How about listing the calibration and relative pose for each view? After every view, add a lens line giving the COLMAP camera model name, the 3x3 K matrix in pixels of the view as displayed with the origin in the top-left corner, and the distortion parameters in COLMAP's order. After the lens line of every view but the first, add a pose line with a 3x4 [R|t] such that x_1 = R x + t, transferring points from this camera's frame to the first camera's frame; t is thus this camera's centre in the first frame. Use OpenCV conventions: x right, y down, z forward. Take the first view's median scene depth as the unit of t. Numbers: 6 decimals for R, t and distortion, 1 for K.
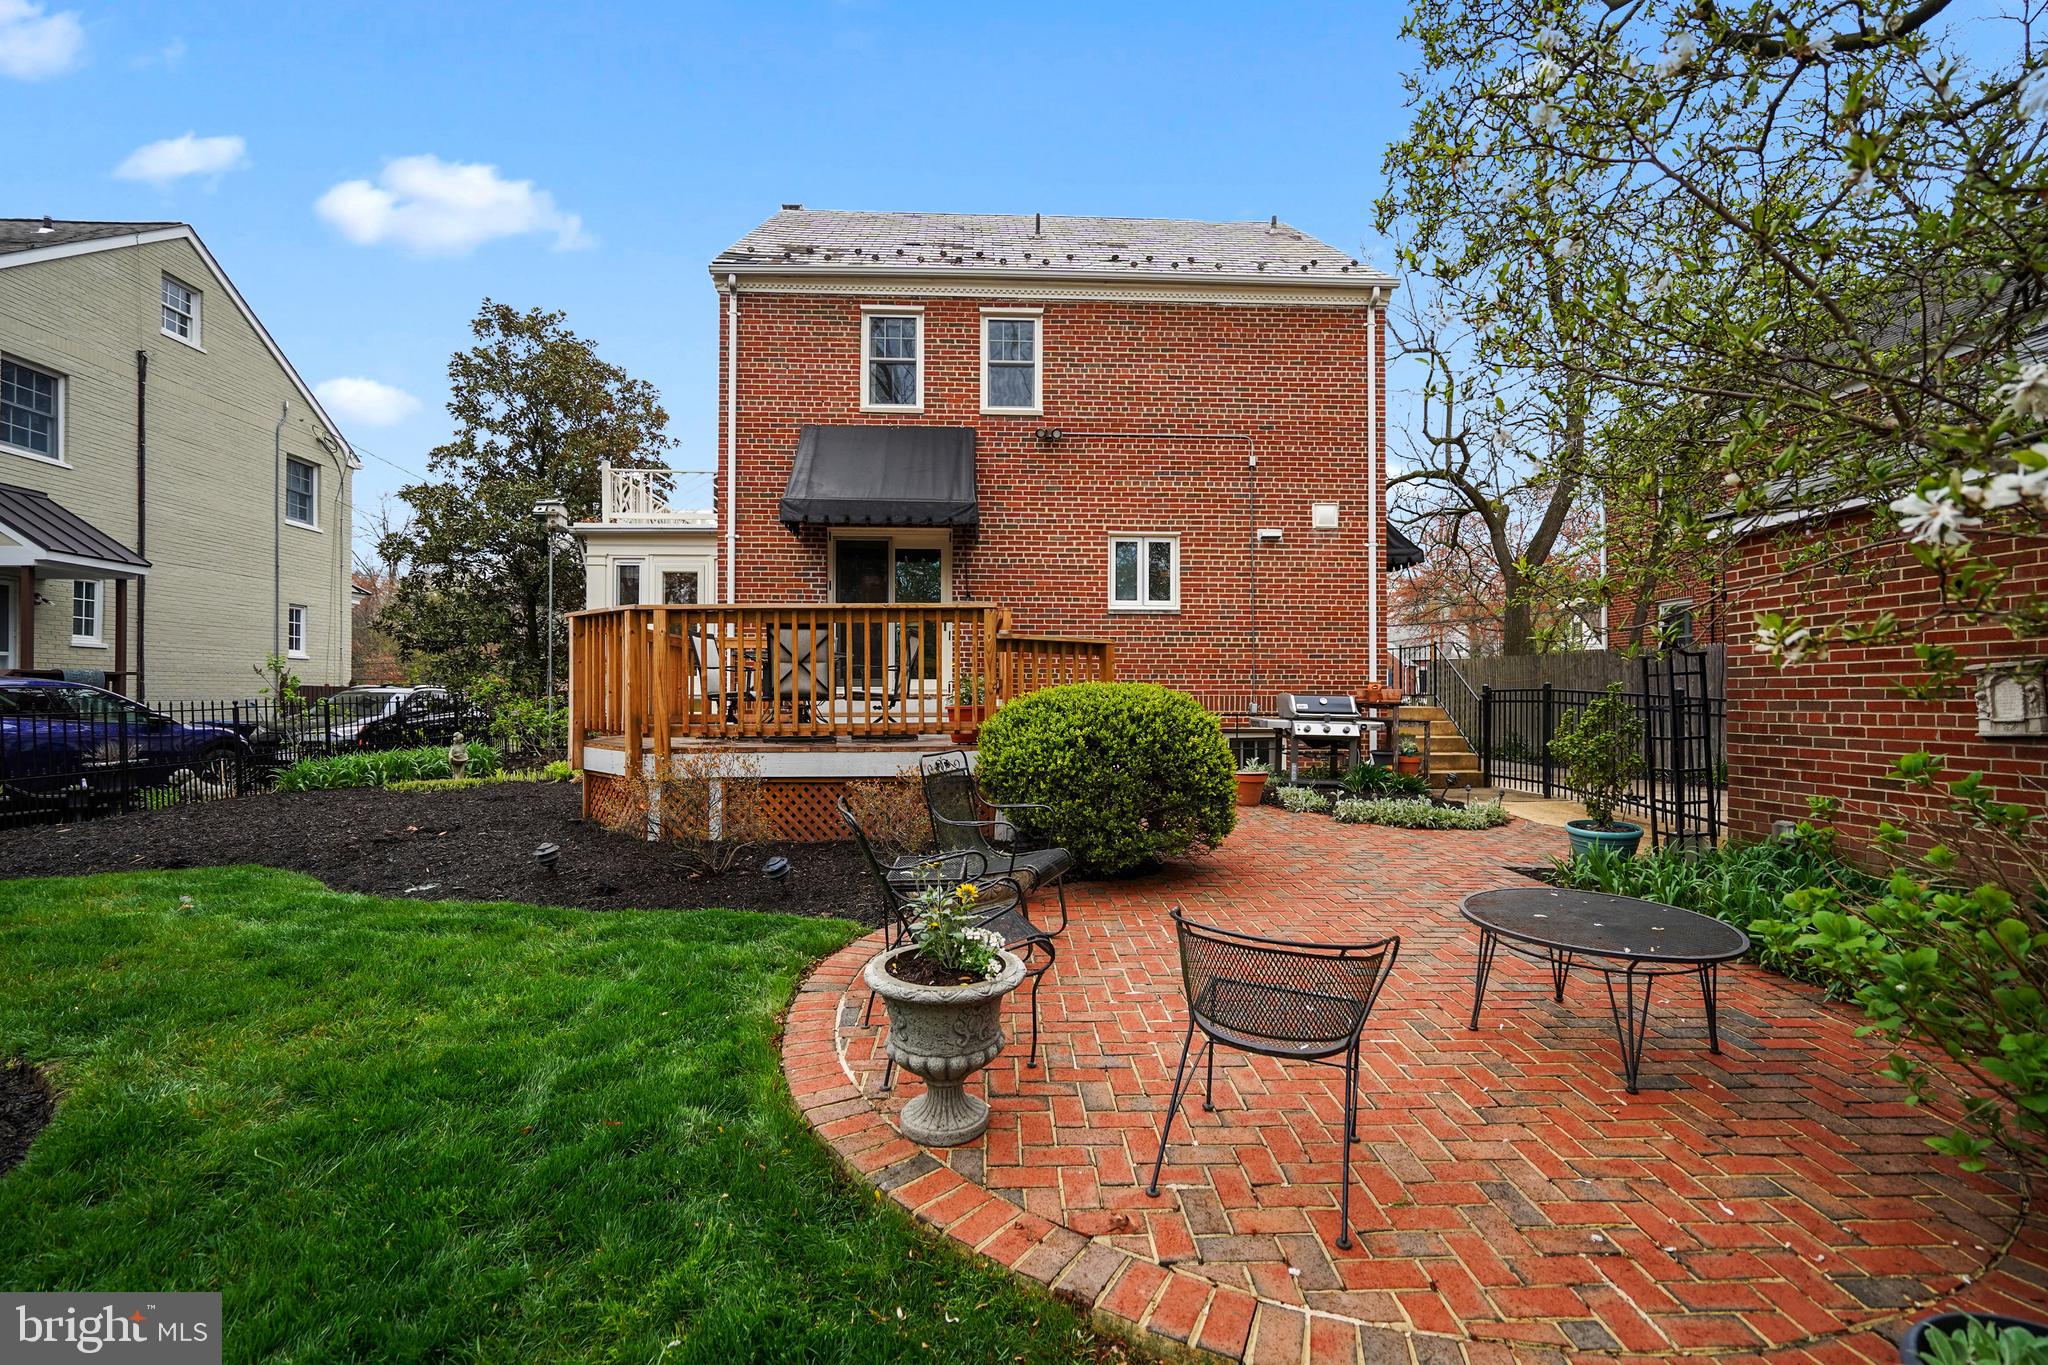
lens RADIAL K [[907.9, 0, 1024.0], [0, 907.9, 682.5], [0, 0, 1]] dist [-0.002837, -0.000033]
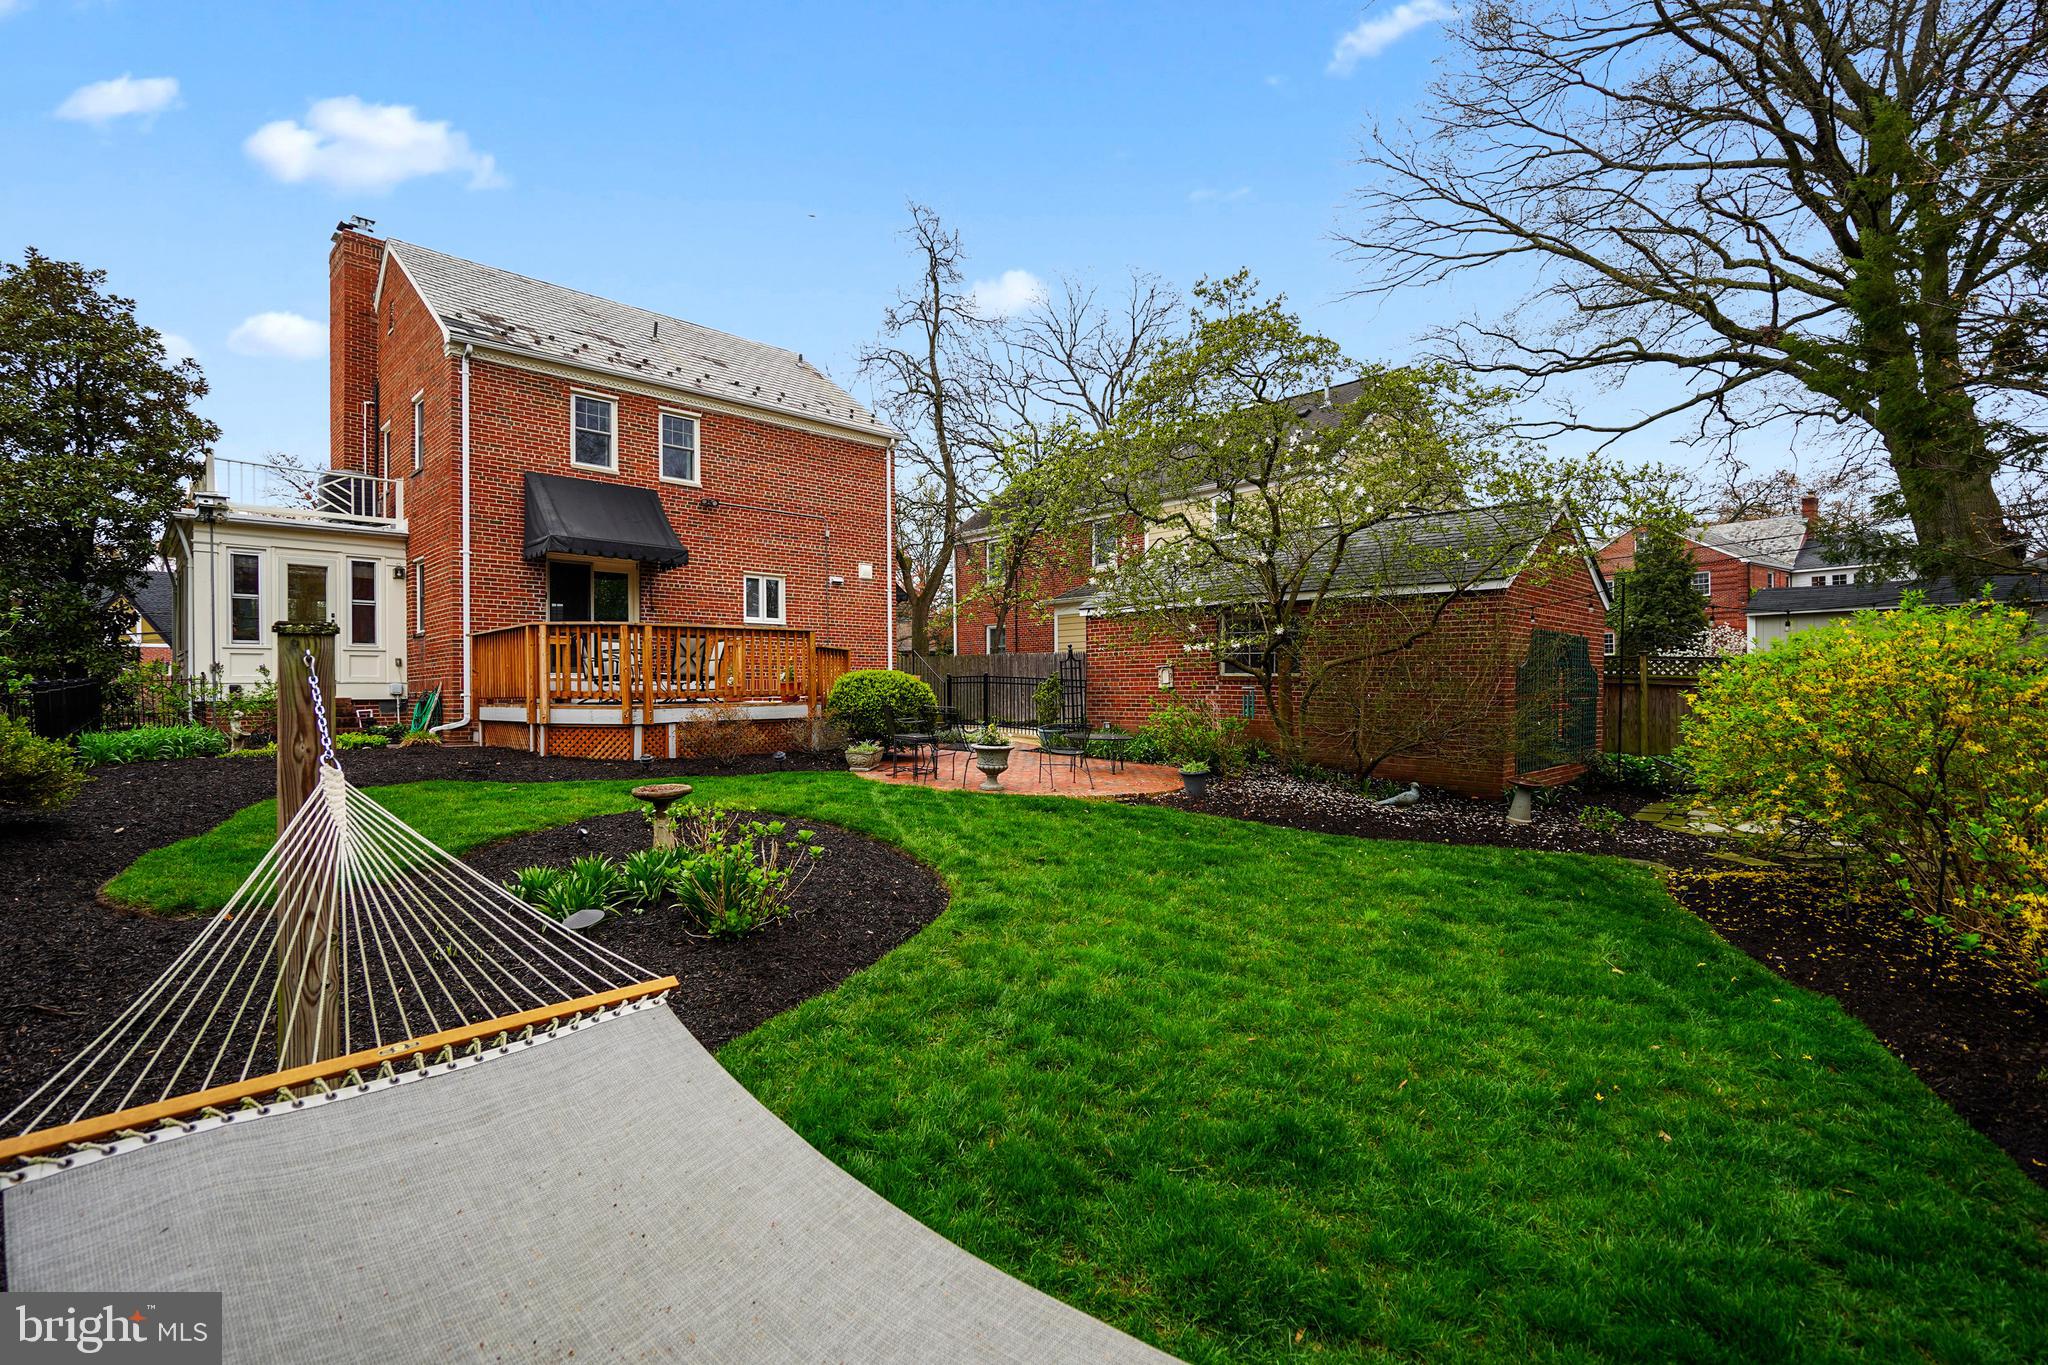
lens RADIAL K [[907.9, 0, 1024.0], [0, 907.9, 682.5], [0, 0, 1]] dist [-0.002837, -0.000033]
pose [[0.746908, -0.001221, 0.664927, -0.562113], [-0.001602, 0.999992, 0.003637, 0.012655], [-0.664926, -0.003782, 0.746900, -0.435485]]
